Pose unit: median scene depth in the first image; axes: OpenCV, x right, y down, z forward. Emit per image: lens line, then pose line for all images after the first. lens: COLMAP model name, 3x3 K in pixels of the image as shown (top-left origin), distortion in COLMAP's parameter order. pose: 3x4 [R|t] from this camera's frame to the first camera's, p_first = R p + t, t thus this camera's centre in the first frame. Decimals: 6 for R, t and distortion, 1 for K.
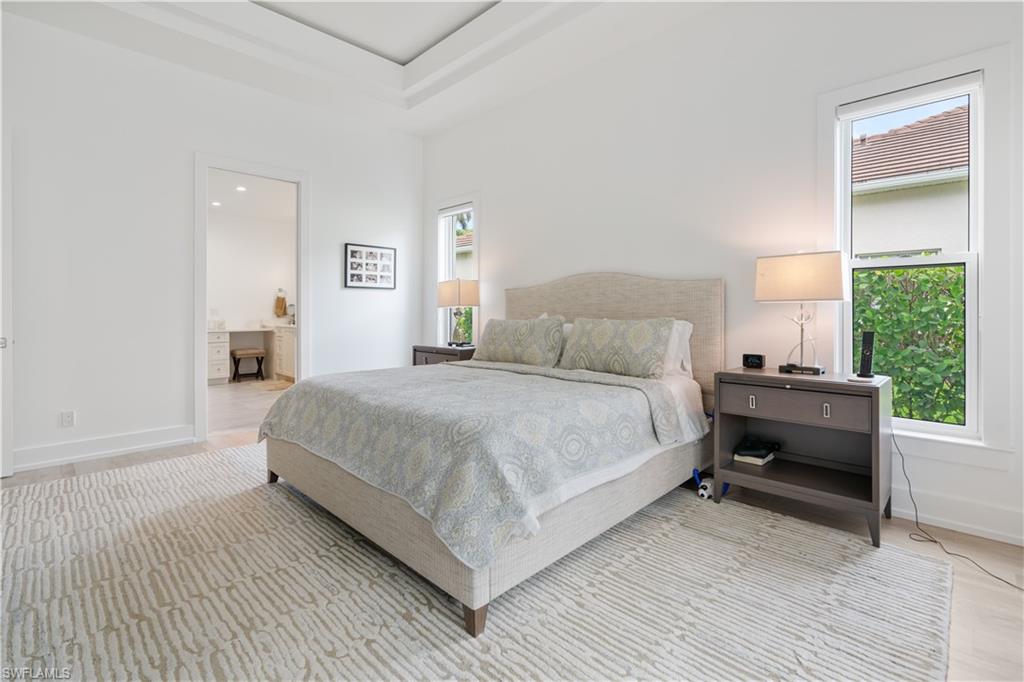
lens RADIAL K [[464.5, 0, 511.3], [0, 464.5, 306.5], [0, 0, 1]] dist [0.028832, 0.000670]
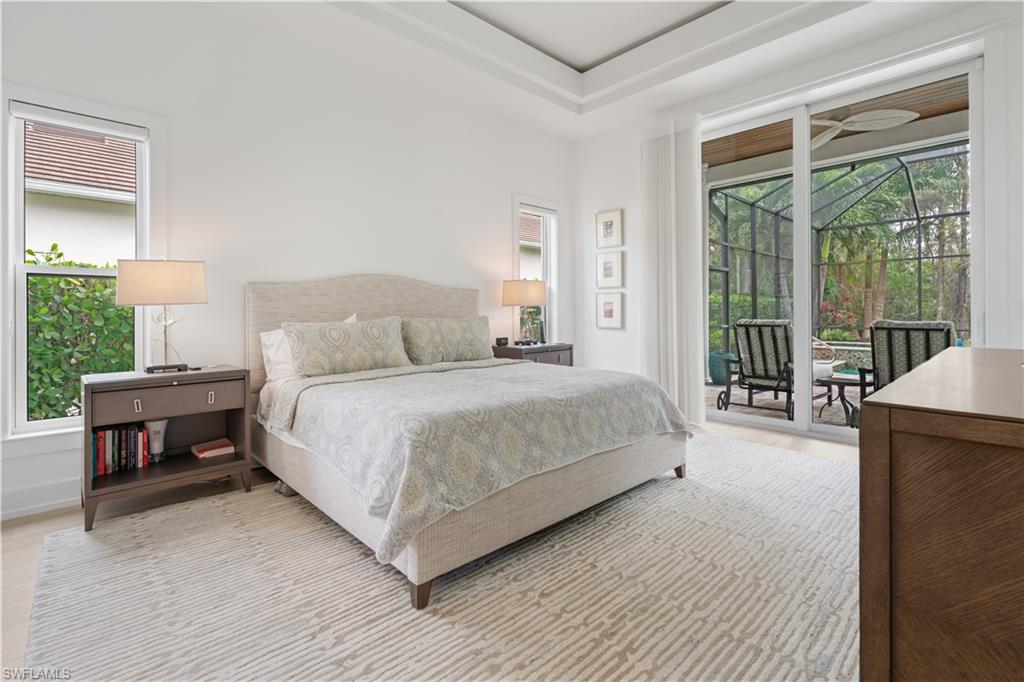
lens RADIAL K [[471.5, 0, 511.7], [0, 471.5, 317.7], [0, 0, 1]] dist [-0.001331, 0.000368]
pose [[0.028085, 0.004466, 0.999596, -1.319390], [0.005194, 0.999976, -0.004613, 0.044076], [-0.999592, 0.005322, 0.028061, 1.081862]]
